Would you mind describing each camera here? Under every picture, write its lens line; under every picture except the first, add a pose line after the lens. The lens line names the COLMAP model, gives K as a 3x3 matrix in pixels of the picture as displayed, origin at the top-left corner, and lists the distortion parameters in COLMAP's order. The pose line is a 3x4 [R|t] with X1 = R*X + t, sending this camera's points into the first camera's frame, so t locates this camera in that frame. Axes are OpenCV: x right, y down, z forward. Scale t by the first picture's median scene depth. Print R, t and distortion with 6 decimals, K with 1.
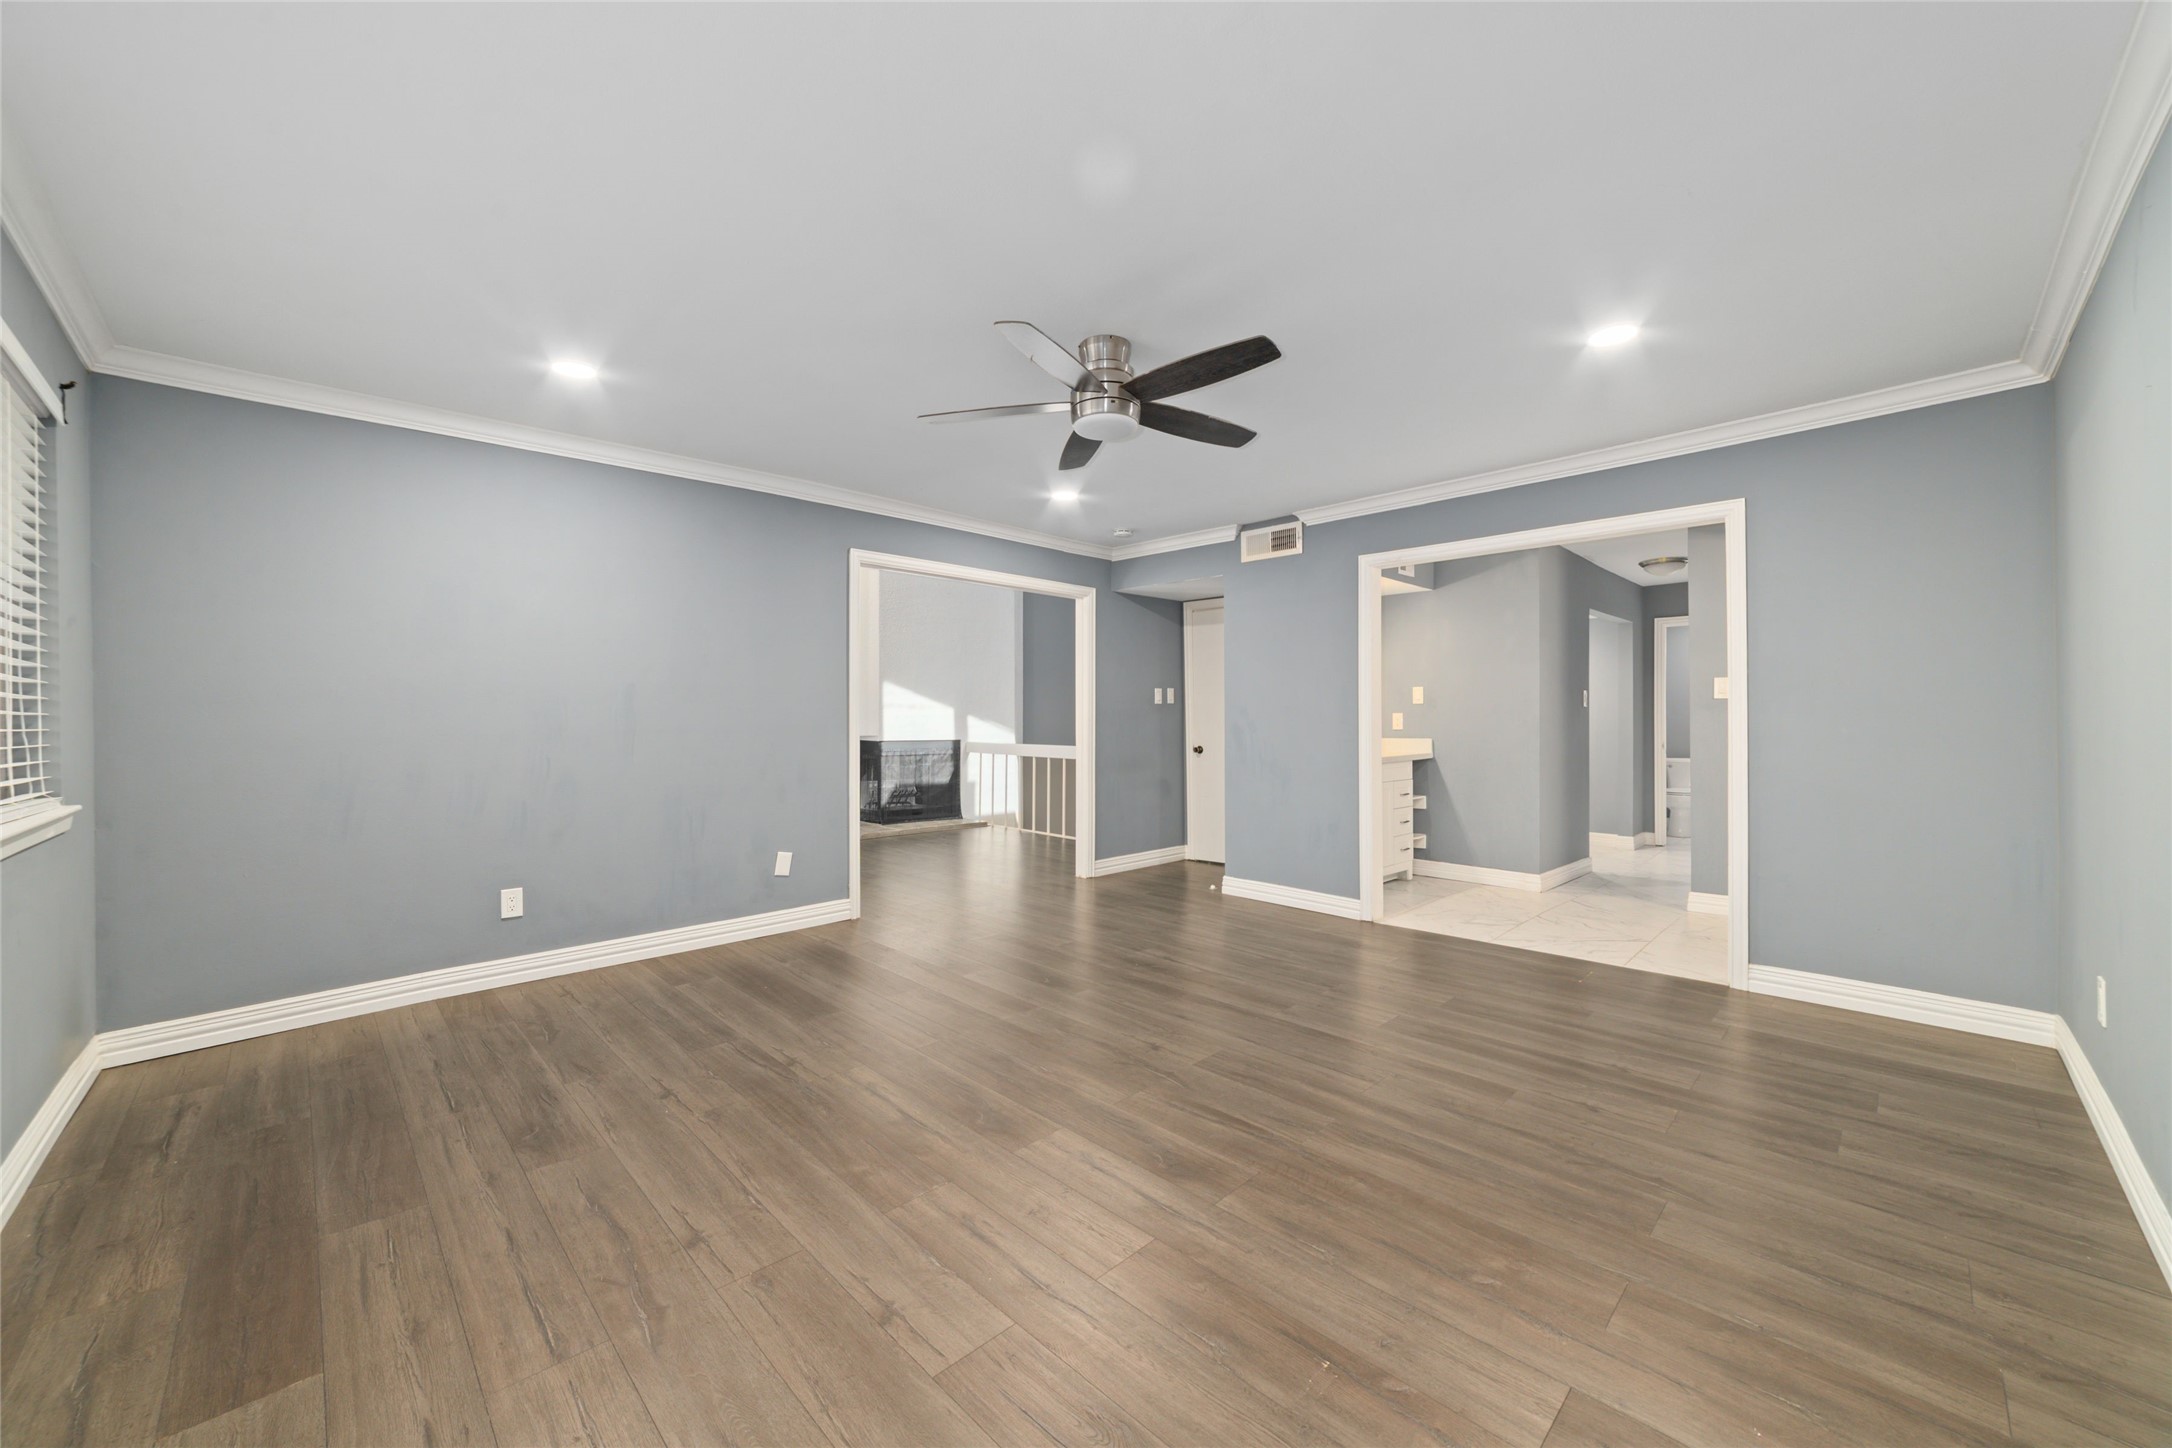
lens RADIAL K [[821.9, 0, 1087.4], [0, 821.9, 719.7], [0, 0, 1]] dist [-0.024681, 0.011189]
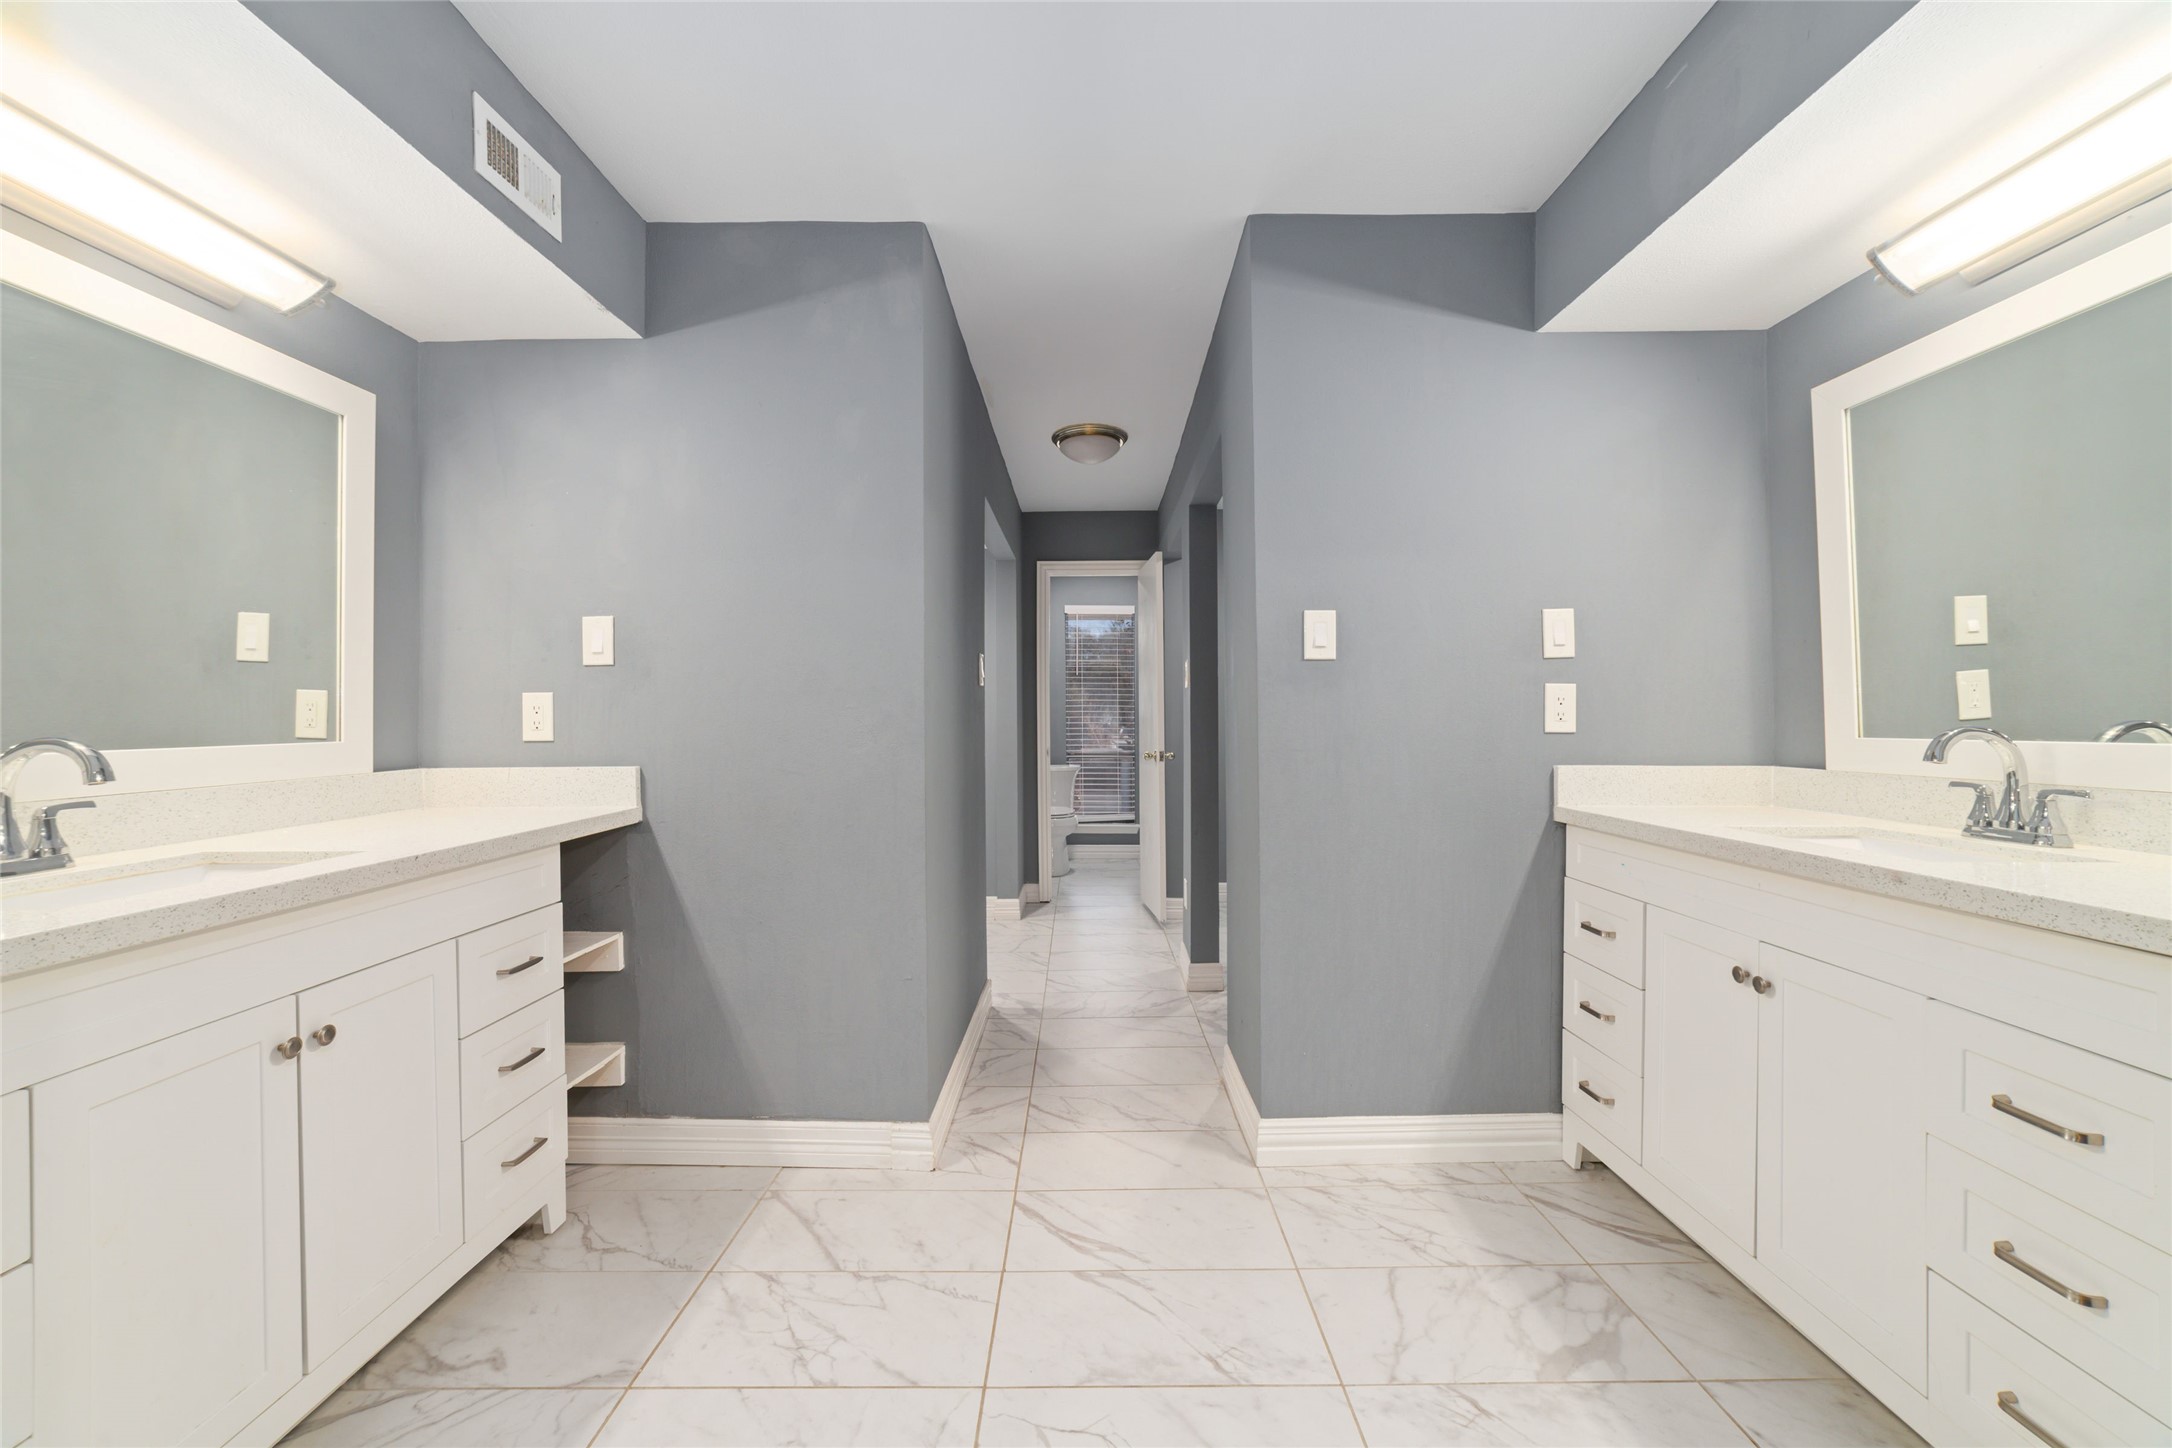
lens RADIAL K [[821.9, 0, 1087.4], [0, 821.9, 719.7], [0, 0, 1]] dist [-0.024681, 0.011189]
pose [[0.701629, -0.008713, 0.712489, 0.699317], [0.005203, 0.999961, 0.007106, 0.004841], [-0.712523, -0.001278, 0.701648, 1.412161]]
